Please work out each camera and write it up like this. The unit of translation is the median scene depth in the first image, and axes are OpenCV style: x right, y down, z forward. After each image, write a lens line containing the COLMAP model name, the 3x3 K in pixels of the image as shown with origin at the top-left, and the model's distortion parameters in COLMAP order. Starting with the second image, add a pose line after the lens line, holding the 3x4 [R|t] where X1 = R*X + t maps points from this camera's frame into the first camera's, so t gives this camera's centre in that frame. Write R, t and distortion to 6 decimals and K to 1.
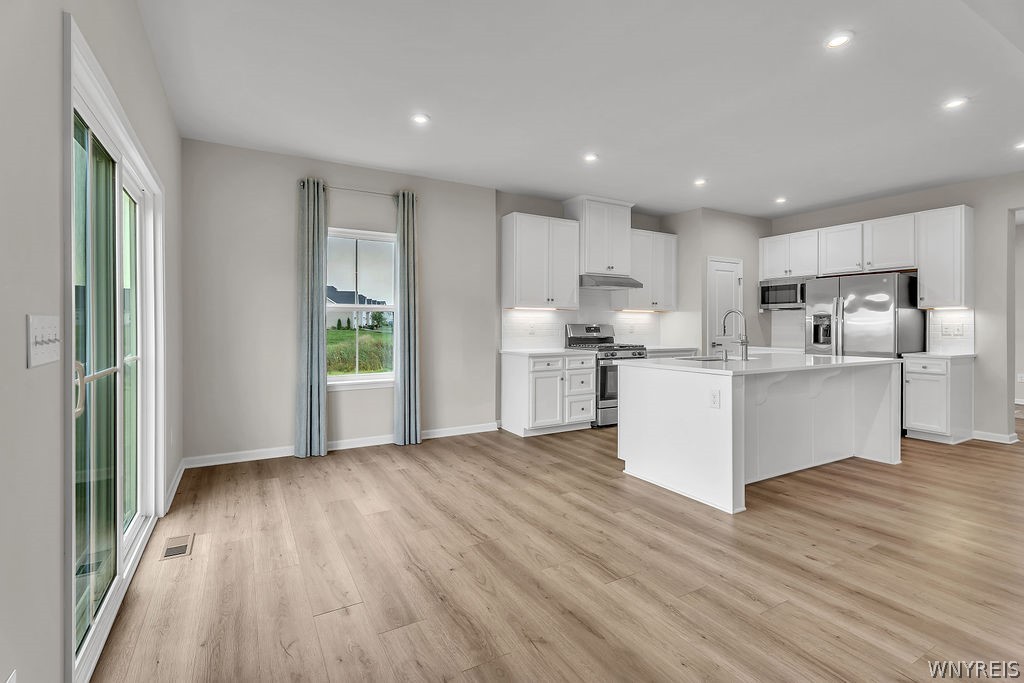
lens RADIAL K [[469.6, 0, 506.4], [0, 469.6, 323.9], [0, 0, 1]] dist [0.001393, 0.000741]
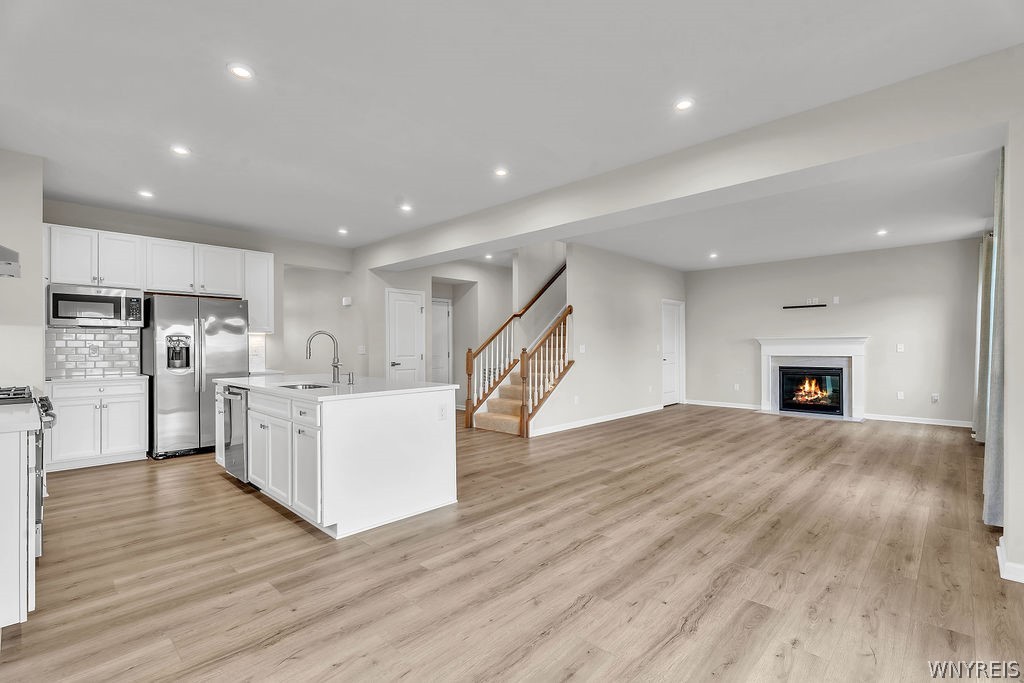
lens RADIAL K [[469.6, 0, 512.2], [0, 469.6, 344.5], [0, 0, 1]] dist [0.001393, 0.000741]
pose [[-0.291431, 0.003833, 0.956584, -0.420644], [0.001184, 0.999993, -0.003646, 0.000891], [-0.956591, 0.000070, -0.291434, 0.704037]]
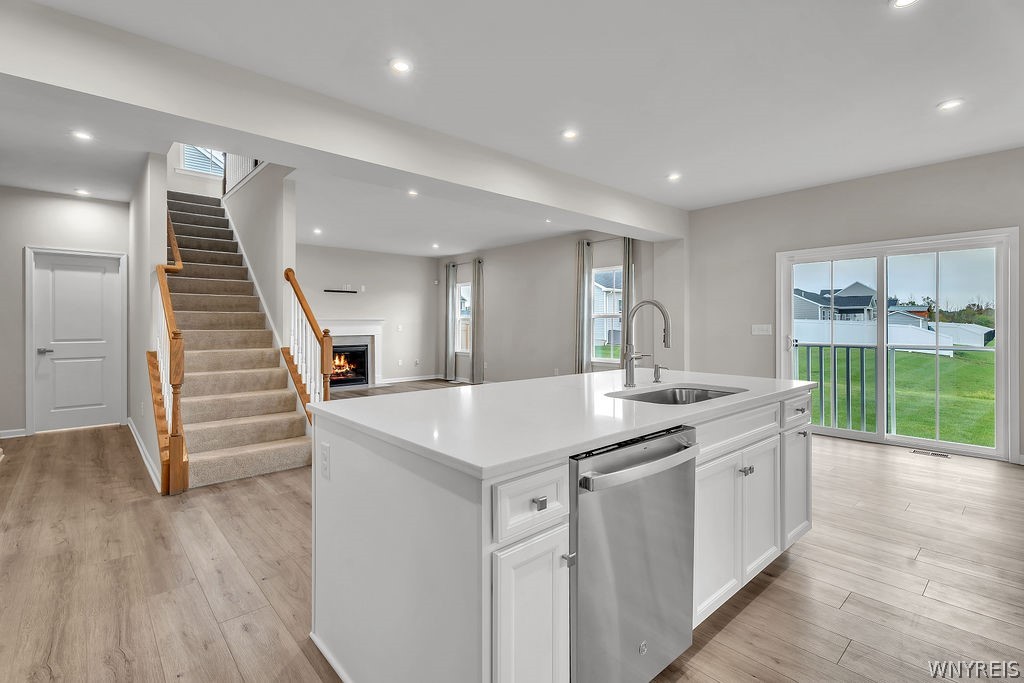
lens RADIAL K [[469.6, 0, 502.9], [0, 469.6, 327.2], [0, 0, 1]] dist [0.001393, 0.000741]
pose [[-0.976263, 0.000411, -0.216588, 0.601023], [0.000089, 0.999999, 0.001497, 0.001032], [0.216588, 0.001442, -0.976262, 1.161627]]
